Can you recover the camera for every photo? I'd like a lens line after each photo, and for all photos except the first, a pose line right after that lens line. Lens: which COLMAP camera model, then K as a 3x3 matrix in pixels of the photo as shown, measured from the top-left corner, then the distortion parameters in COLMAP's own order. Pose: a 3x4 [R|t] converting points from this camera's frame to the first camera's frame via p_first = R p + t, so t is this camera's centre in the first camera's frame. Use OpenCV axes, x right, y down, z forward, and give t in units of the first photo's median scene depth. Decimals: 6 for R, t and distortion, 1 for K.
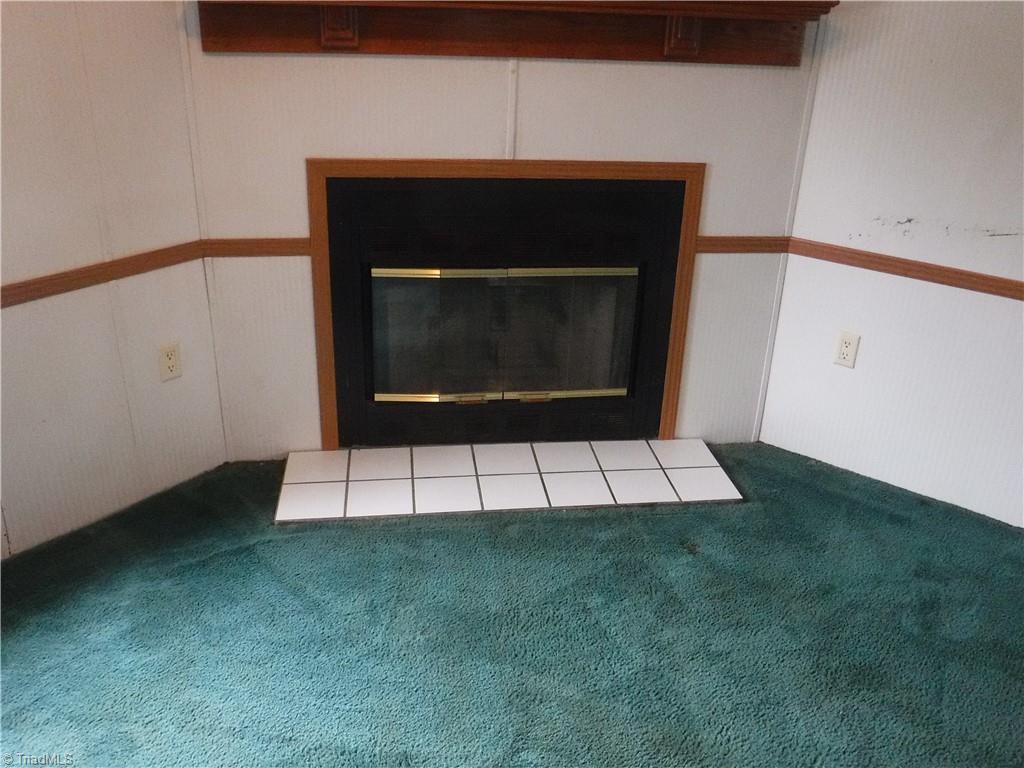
lens RADIAL K [[842.5, 0, 507.3], [0, 842.5, 386.7], [0, 0, 1]] dist [-0.090472, 0.071052]
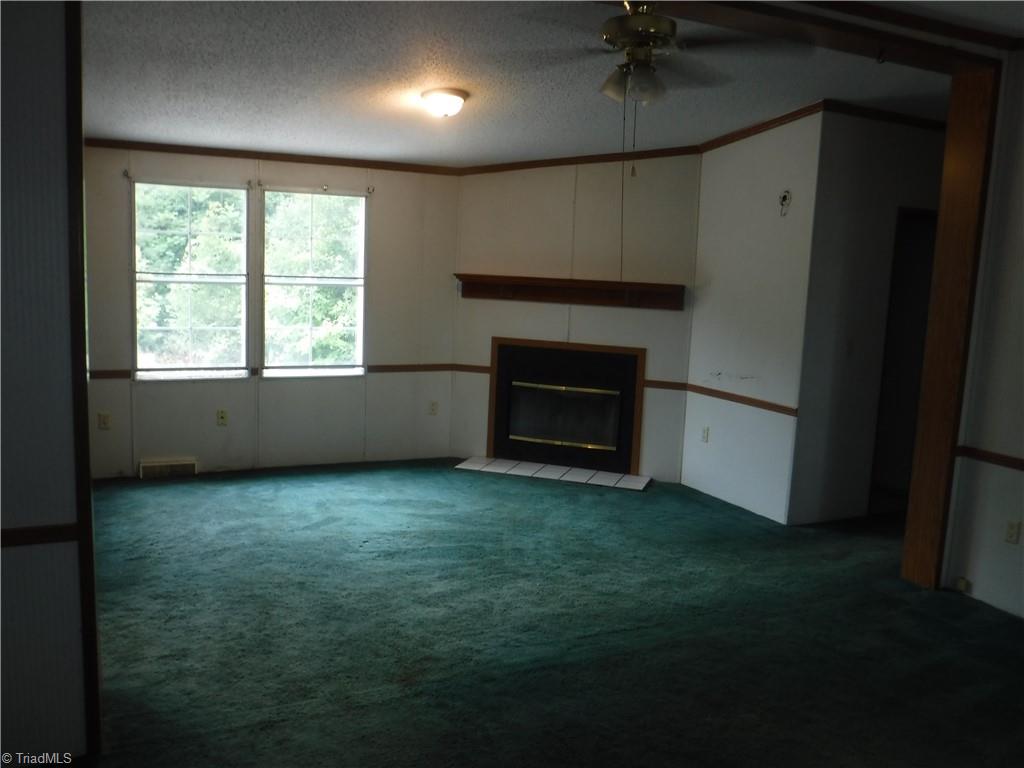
lens RADIAL K [[842.5, 0, 507.3], [0, 842.5, 386.7], [0, 0, 1]] dist [-0.090472, 0.071052]
pose [[0.901664, 0.075155, -0.425855, 0.882773], [-0.194567, 0.949978, -0.244305, 0.484116], [0.386193, 0.303138, 0.871184, -1.172964]]
